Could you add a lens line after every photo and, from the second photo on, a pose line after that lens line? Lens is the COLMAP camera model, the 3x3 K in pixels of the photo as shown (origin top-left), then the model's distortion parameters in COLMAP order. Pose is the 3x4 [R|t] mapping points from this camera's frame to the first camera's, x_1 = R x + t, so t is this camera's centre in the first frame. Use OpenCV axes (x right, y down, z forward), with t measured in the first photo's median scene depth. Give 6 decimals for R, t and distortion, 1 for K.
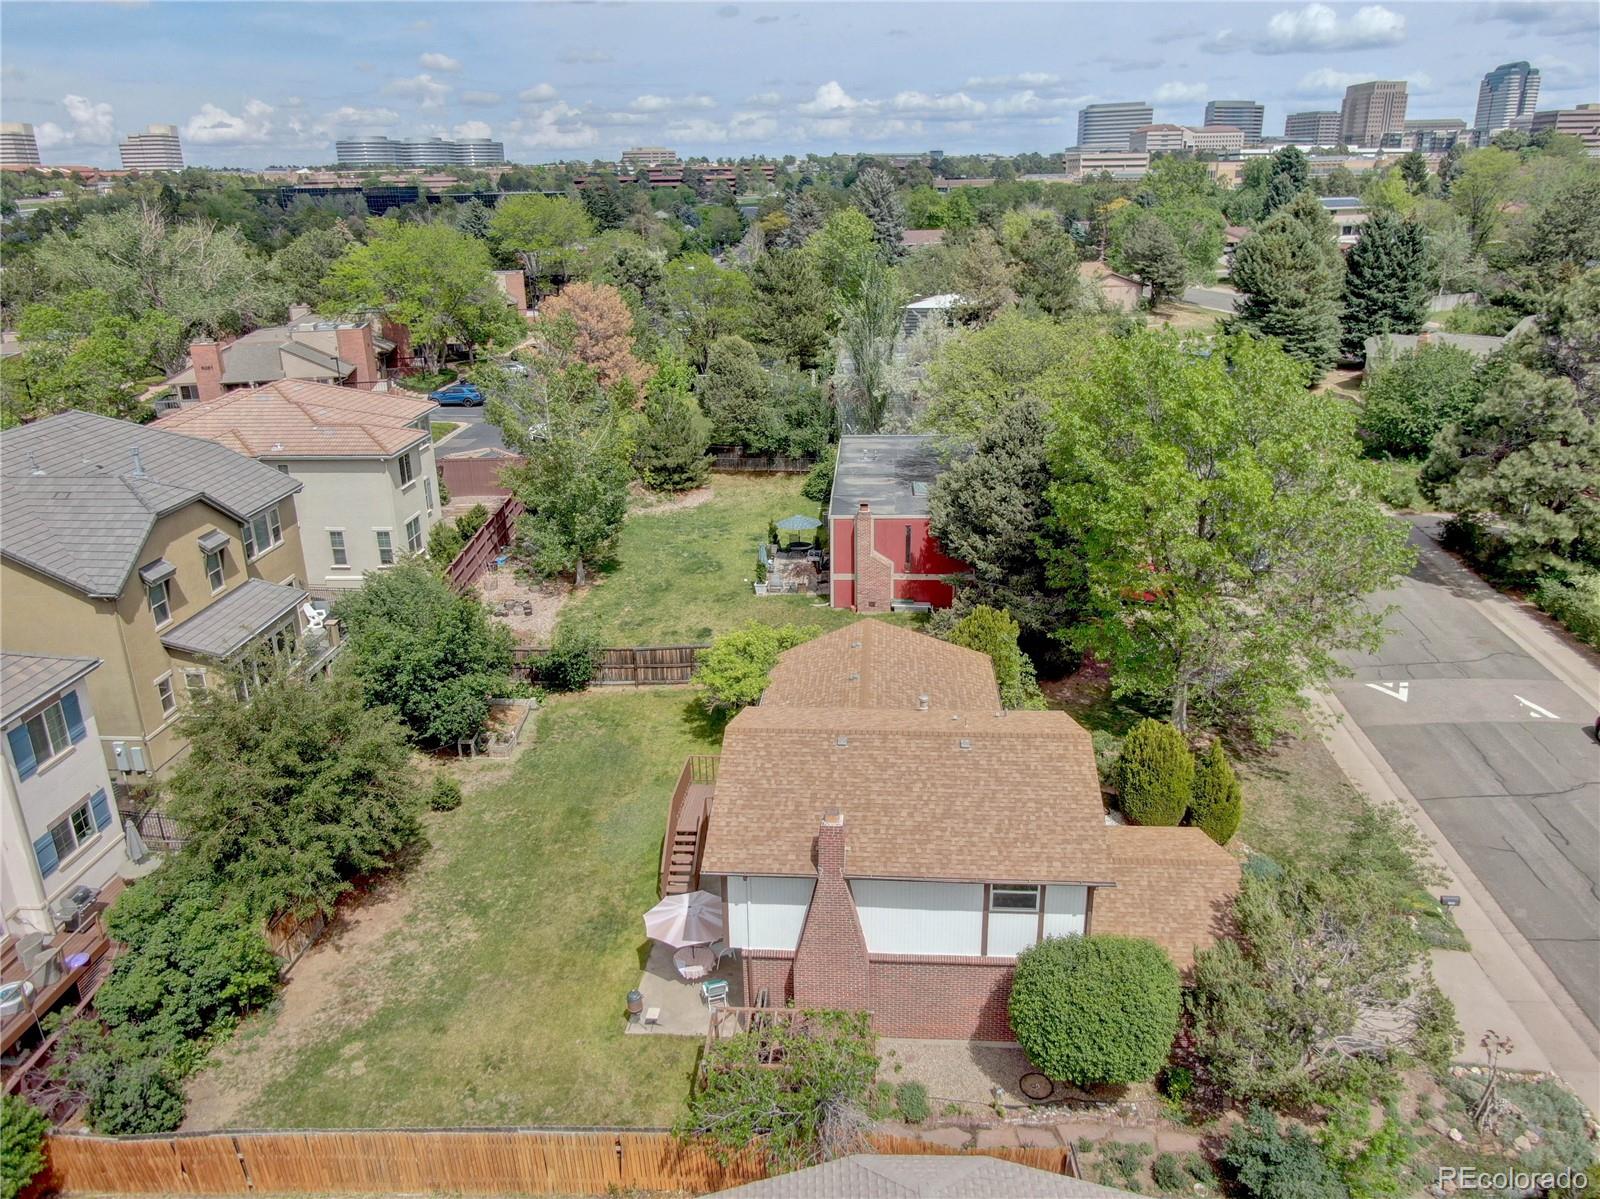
lens RADIAL K [[1172.8, 0, 804.6], [0, 1172.8, 595.3], [0, 0, 1]] dist [-0.007351, -0.001575]
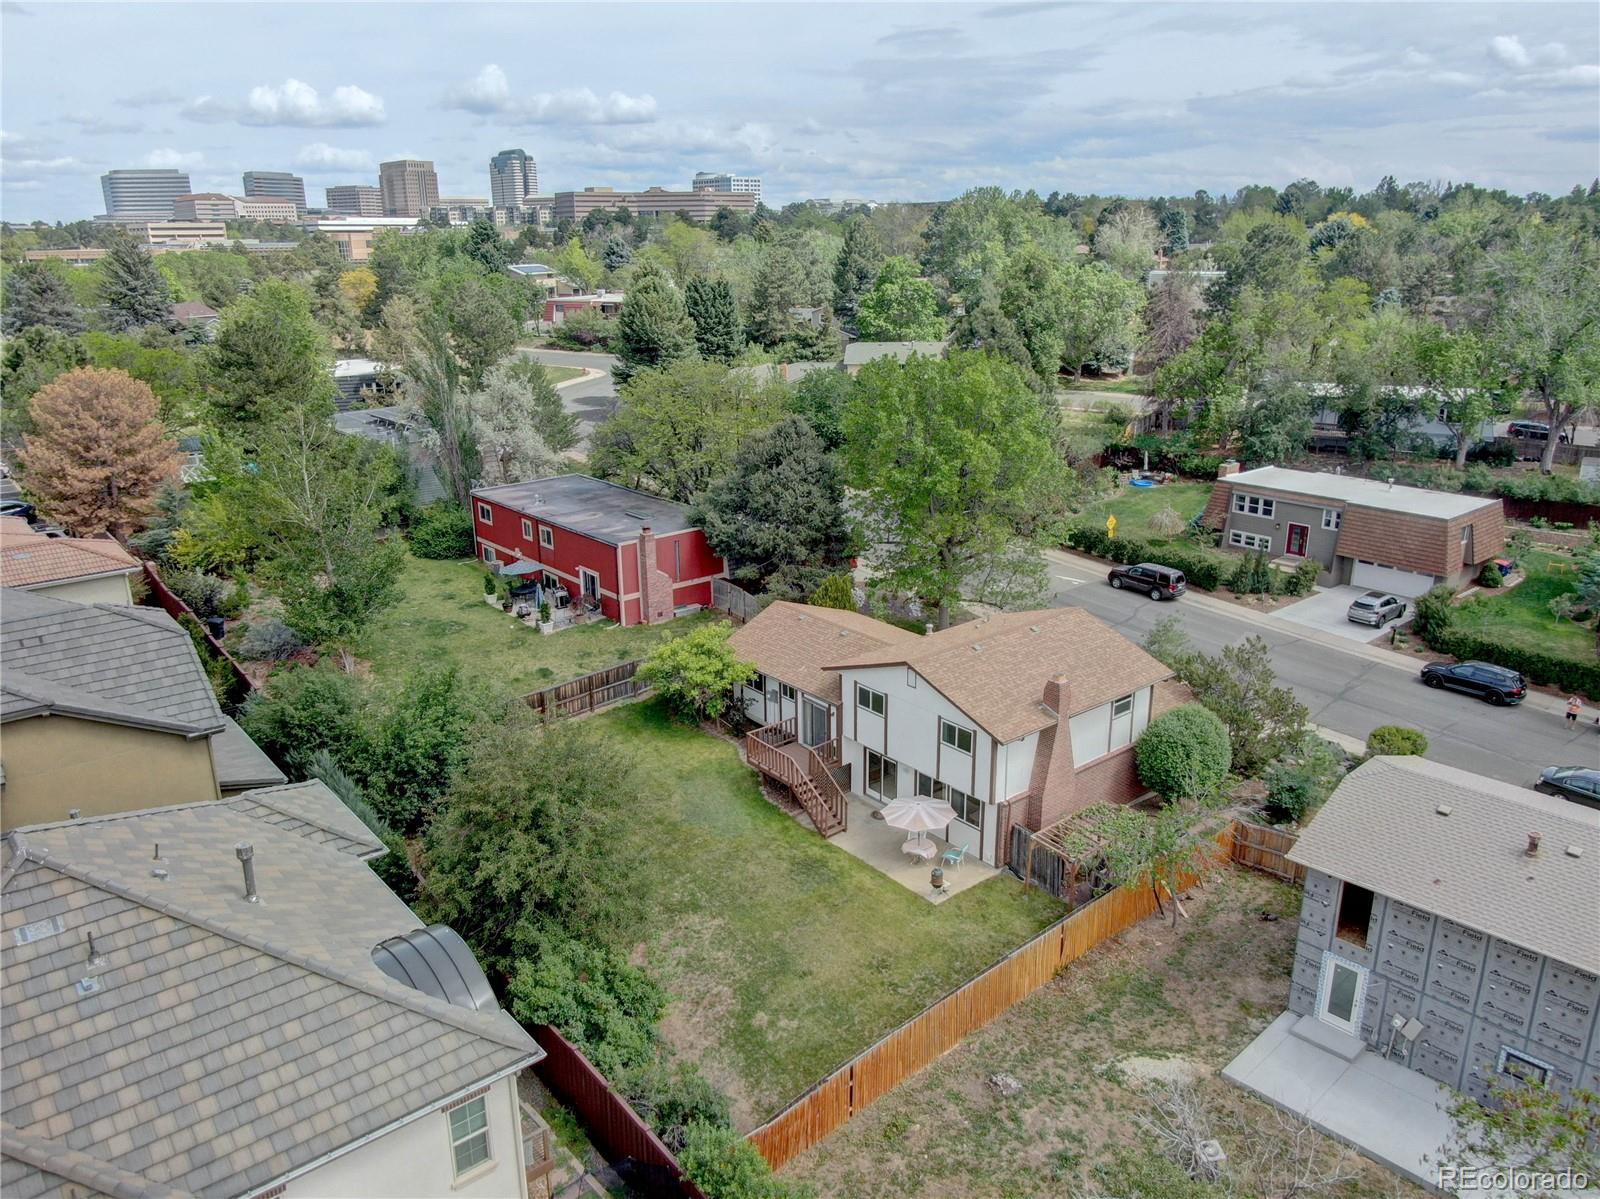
lens RADIAL K [[1172.8, 0, 804.6], [0, 1172.8, 595.3], [0, 0, 1]] dist [-0.007351, -0.001575]
pose [[0.718834, -0.194986, 0.667276, -0.063470], [0.230920, 0.972330, 0.035365, -0.001924], [-0.655708, 0.128666, 0.743970, 0.006324]]
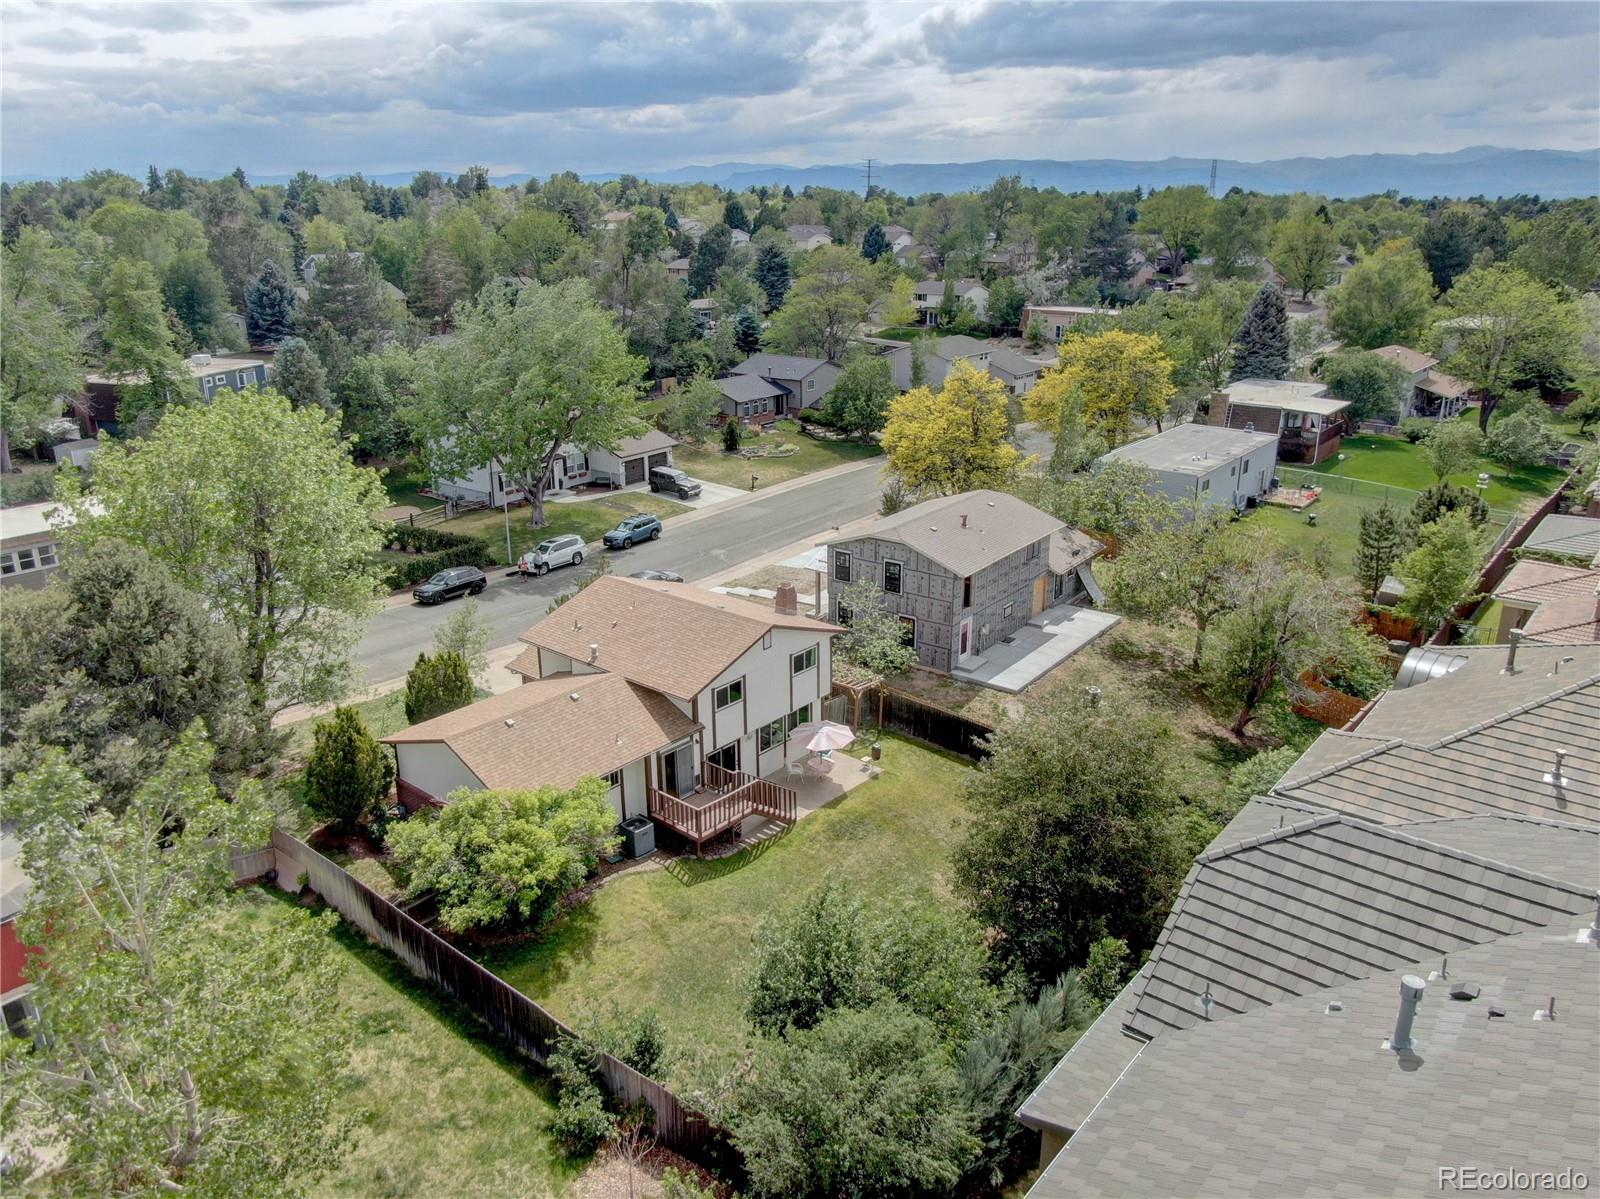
lens RADIAL K [[1172.8, 0, 804.6], [0, 1172.8, 595.3], [0, 0, 1]] dist [-0.007351, -0.001575]
pose [[-0.816631, -0.162210, 0.553897, -0.054317], [0.212629, 0.807640, 0.550007, -0.042020], [-0.536566, 0.566927, -0.625052, 0.115338]]
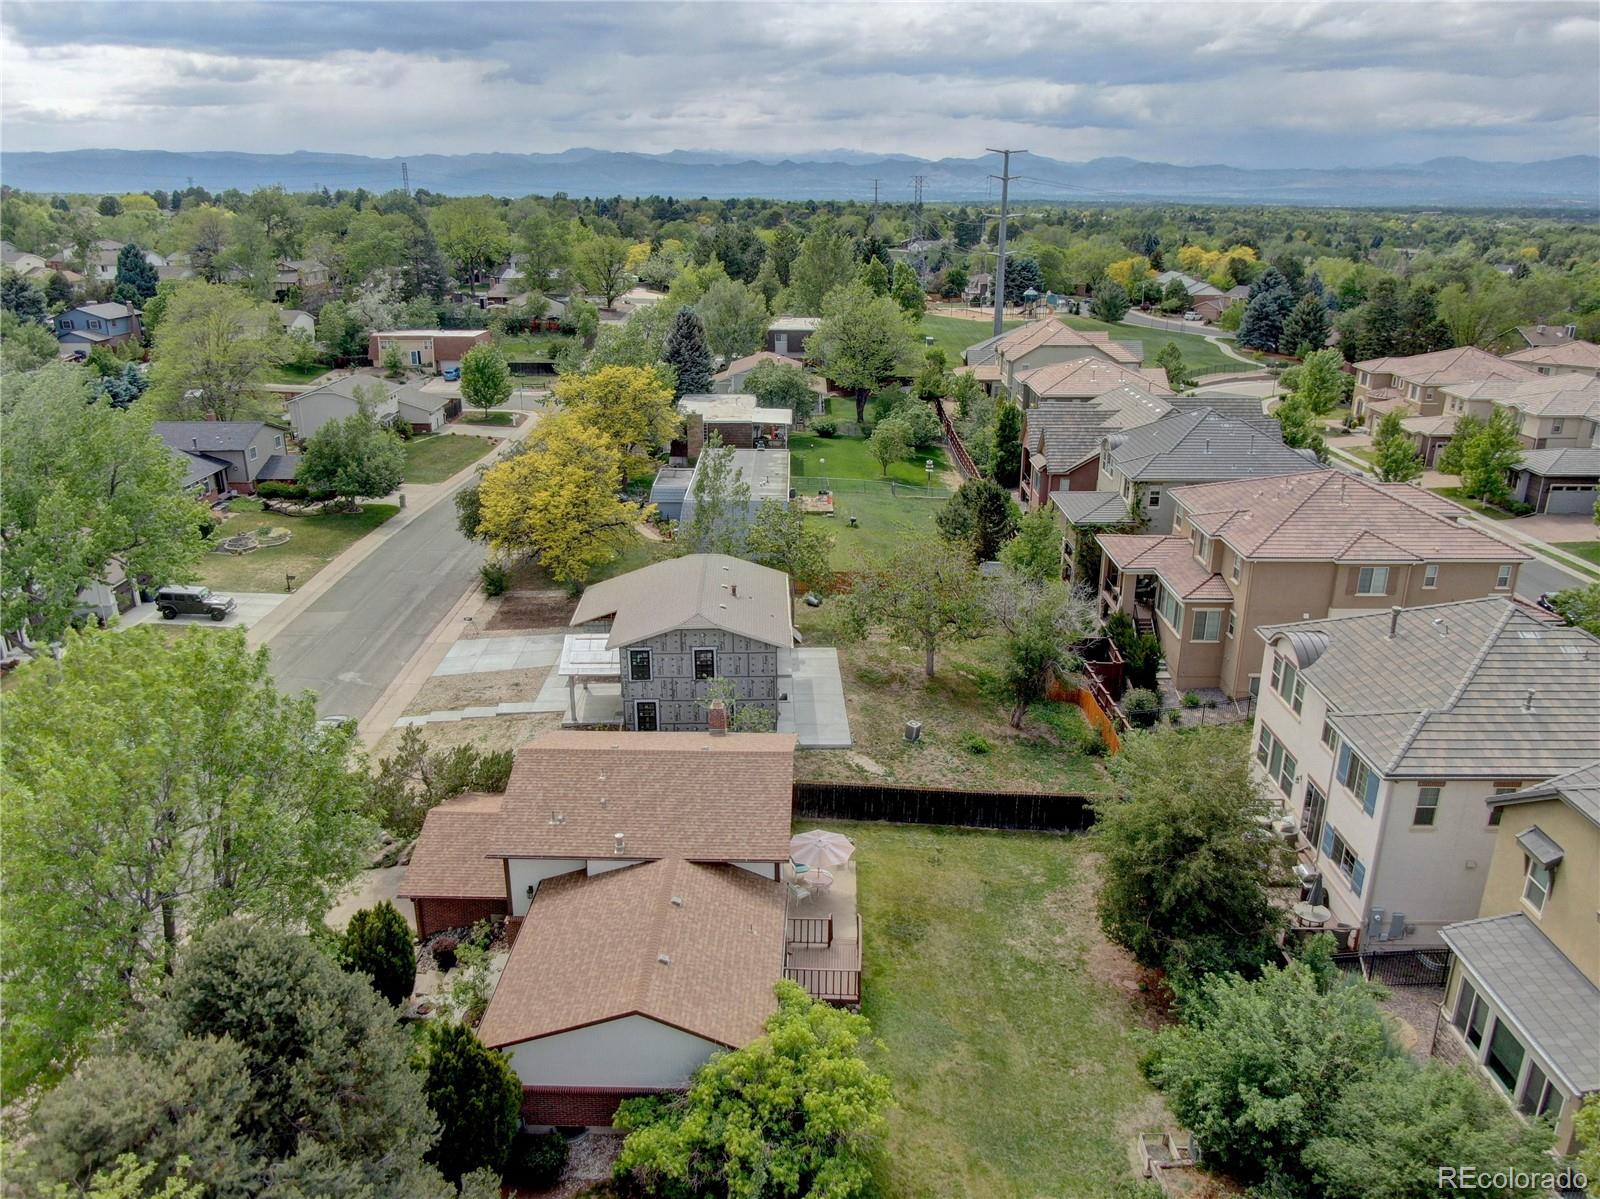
lens RADIAL K [[1146.4, 0, 801.2], [0, 1146.4, 634.5], [0, 0, 1]] dist [-0.000430, -0.002222]
pose [[-0.997760, 0.039940, -0.053665, -0.000749], [-0.004671, 0.758667, 0.651462, -0.050837], [0.066733, 0.650253, -0.756781, 0.118339]]
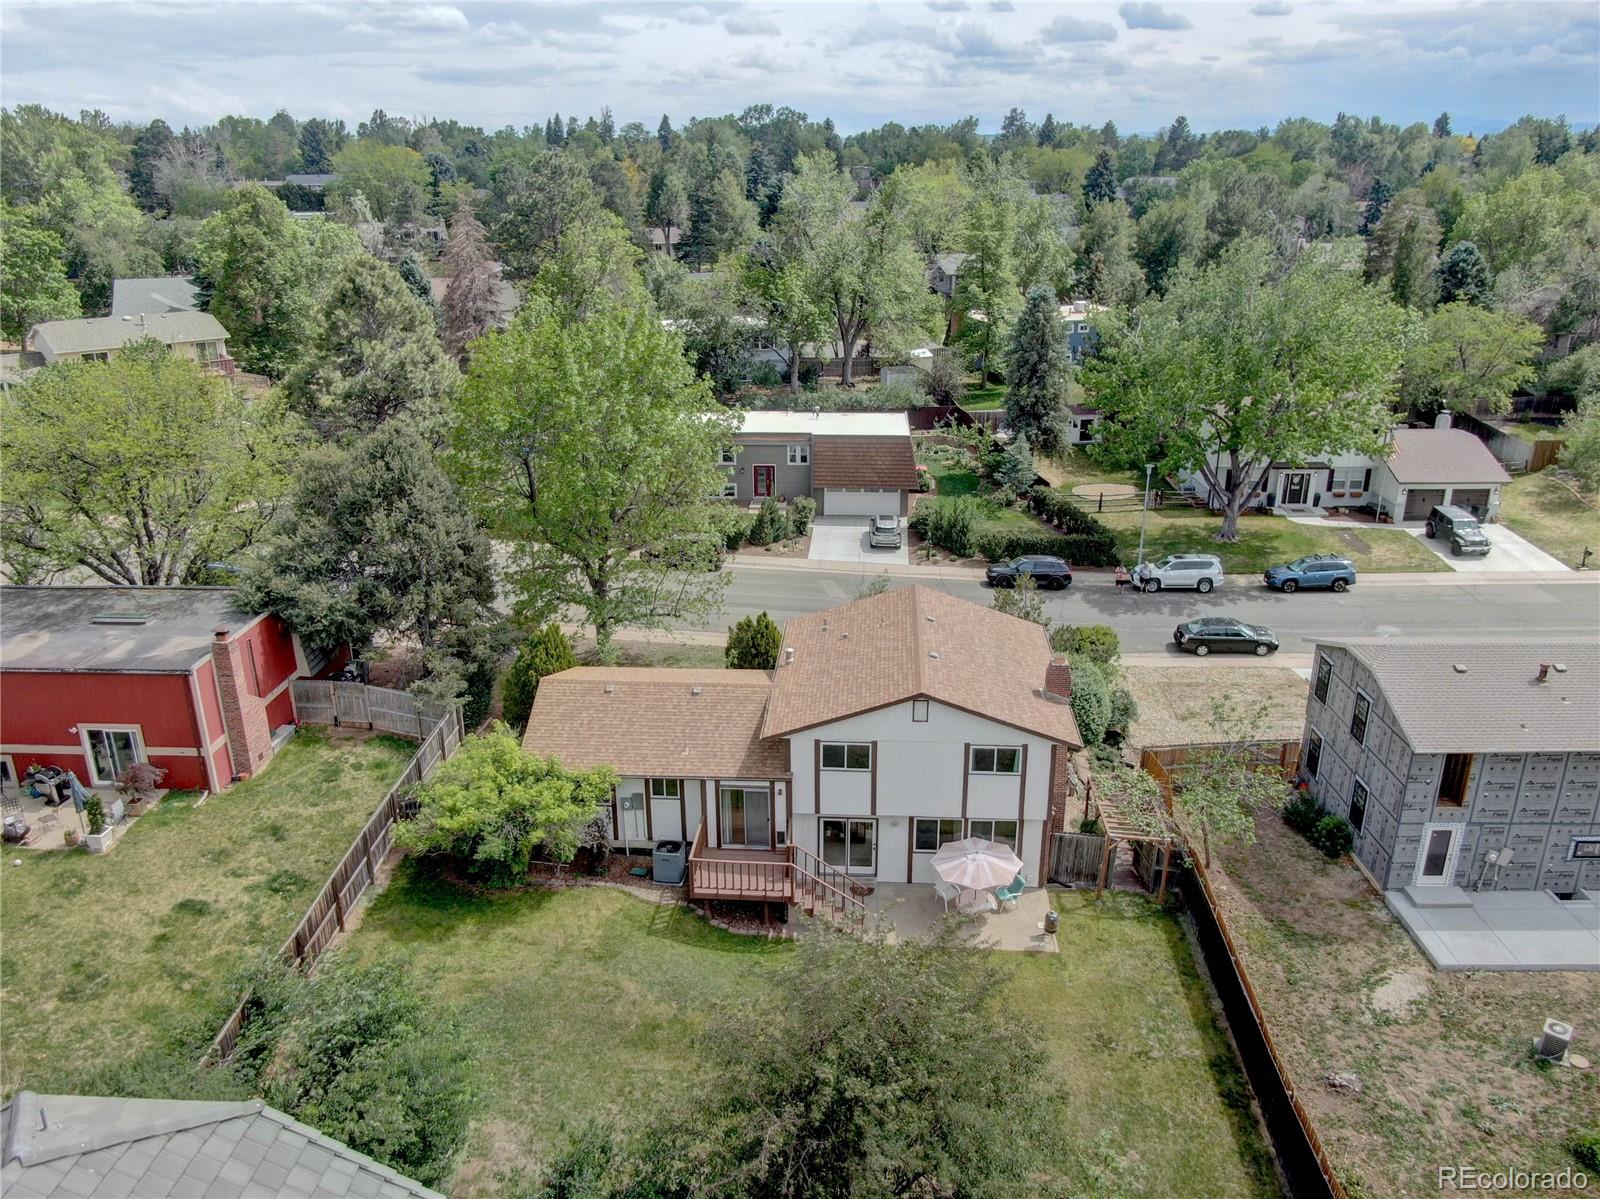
lens RADIAL K [[1240.3, 0, 798.3], [0, 1240.3, 629.5], [0, 0, 1]] dist [-0.014829, 0.002593]
pose [[-0.018175, -0.336728, 0.941427, -0.068885], [0.341300, 0.882936, 0.322396, -0.020895], [-0.939779, 0.327168, 0.098878, 0.061822]]
